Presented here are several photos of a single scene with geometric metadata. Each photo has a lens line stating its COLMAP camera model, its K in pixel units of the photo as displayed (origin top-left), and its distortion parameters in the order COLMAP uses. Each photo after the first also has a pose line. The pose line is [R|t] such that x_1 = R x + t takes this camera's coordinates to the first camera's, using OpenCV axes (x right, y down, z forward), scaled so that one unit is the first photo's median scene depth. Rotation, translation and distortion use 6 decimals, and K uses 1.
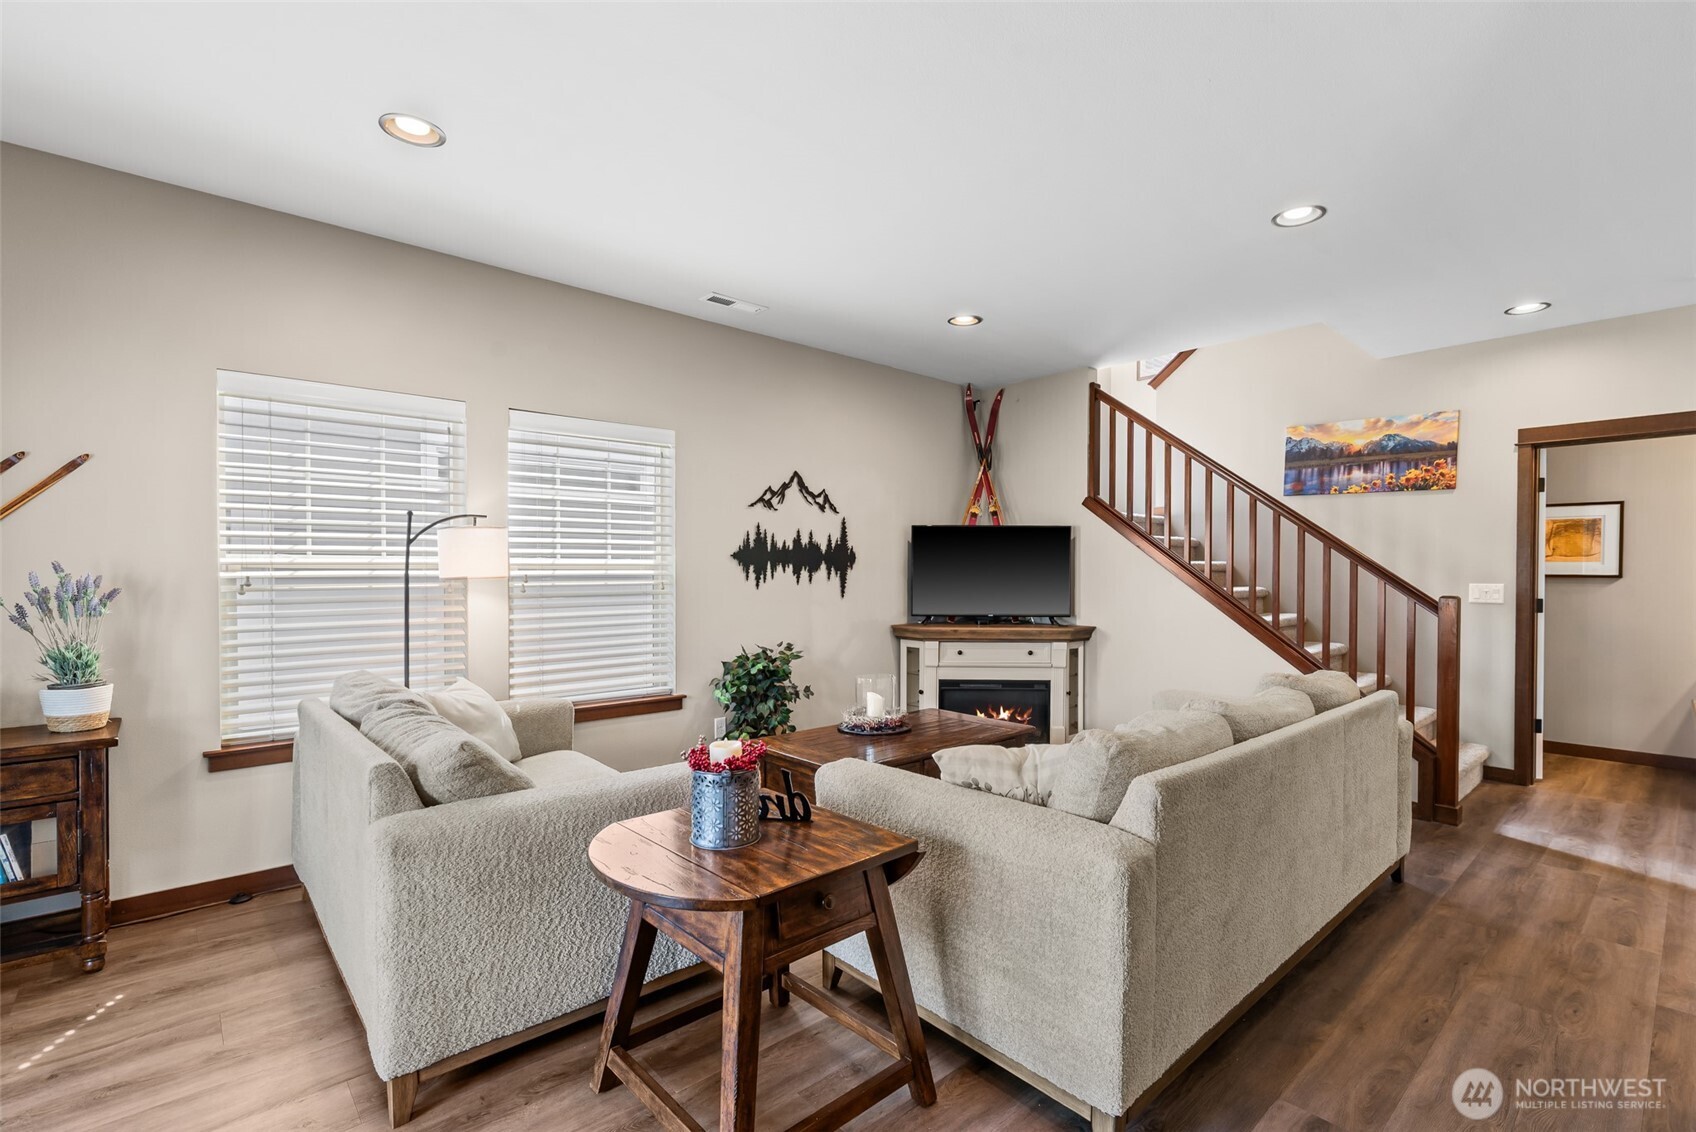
lens RADIAL K [[778.9, 0, 852.0], [0, 778.9, 576.2], [0, 0, 1]] dist [-0.000136, 0.000100]
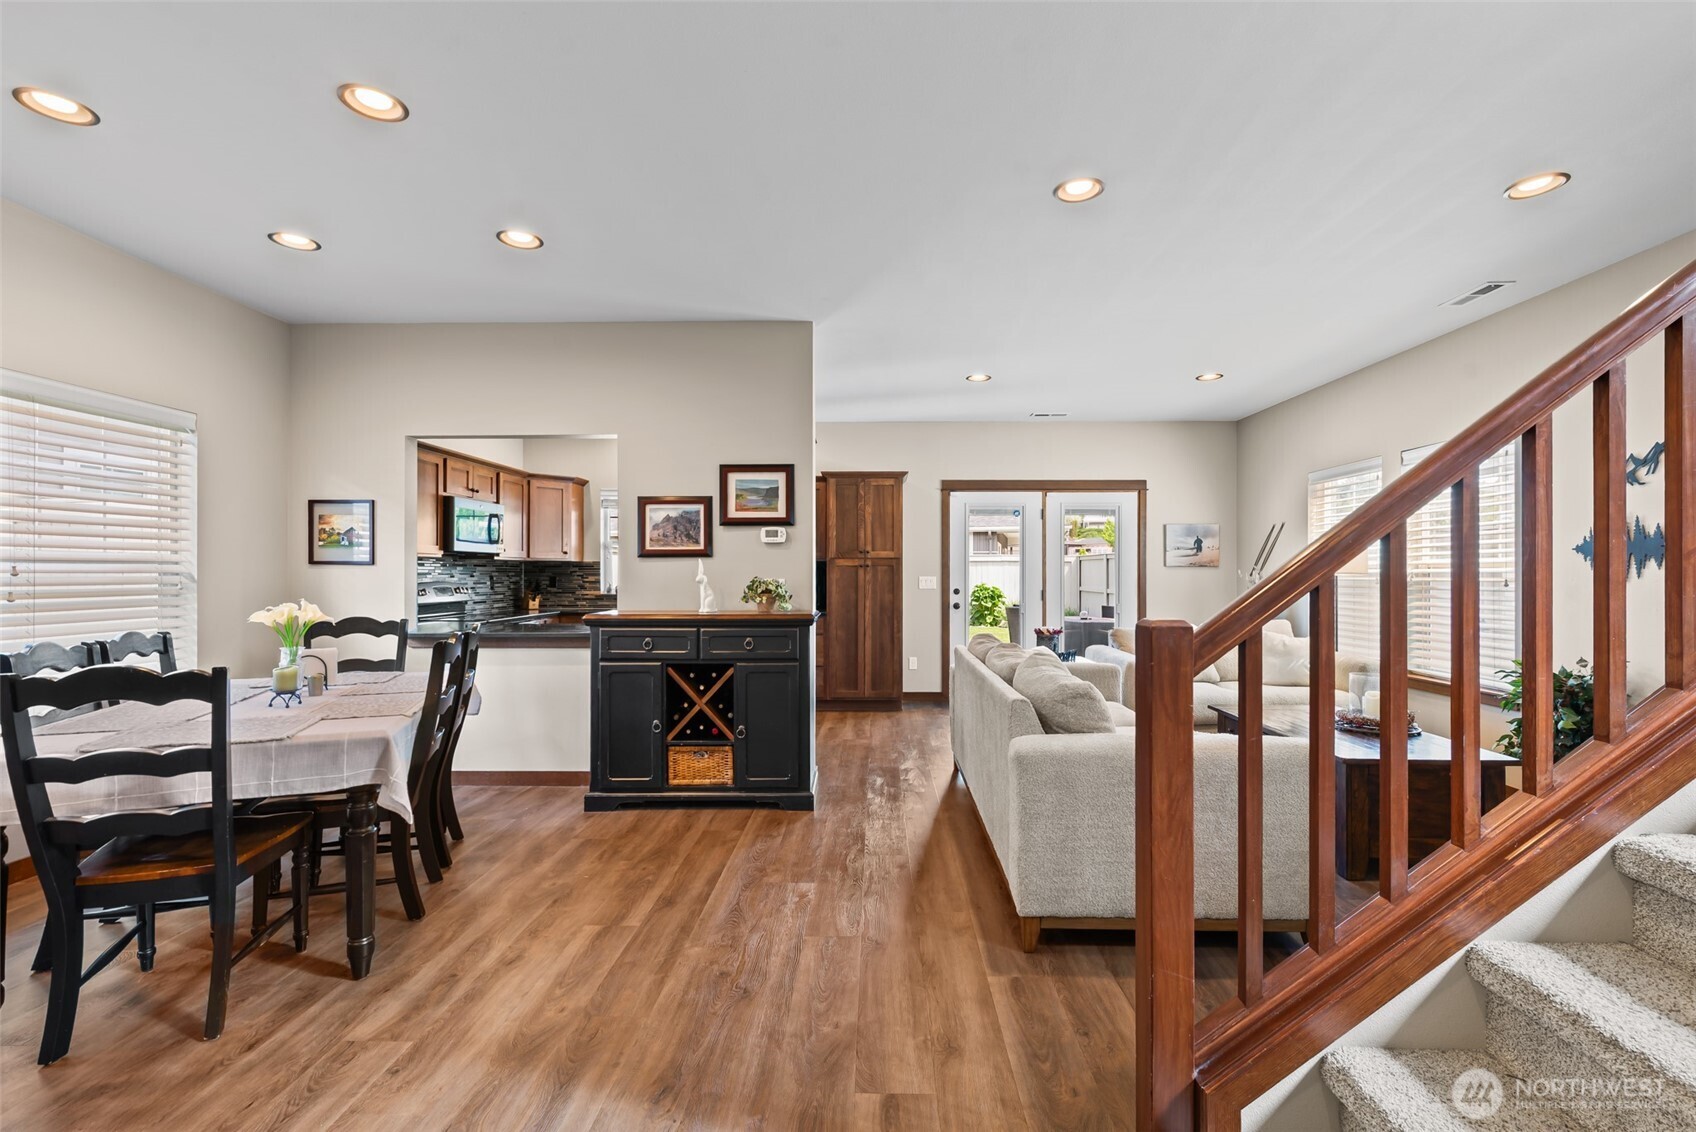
lens RADIAL K [[772.5, 0, 856.4], [0, 772.5, 575.1], [0, 0, 1]] dist [-0.002755, -0.000028]
pose [[-0.687779, 0.001495, -0.725919, 1.167676], [0.000540, 0.999999, 0.001548, 0.000315], [0.725920, 0.000672, -0.687779, 1.182686]]
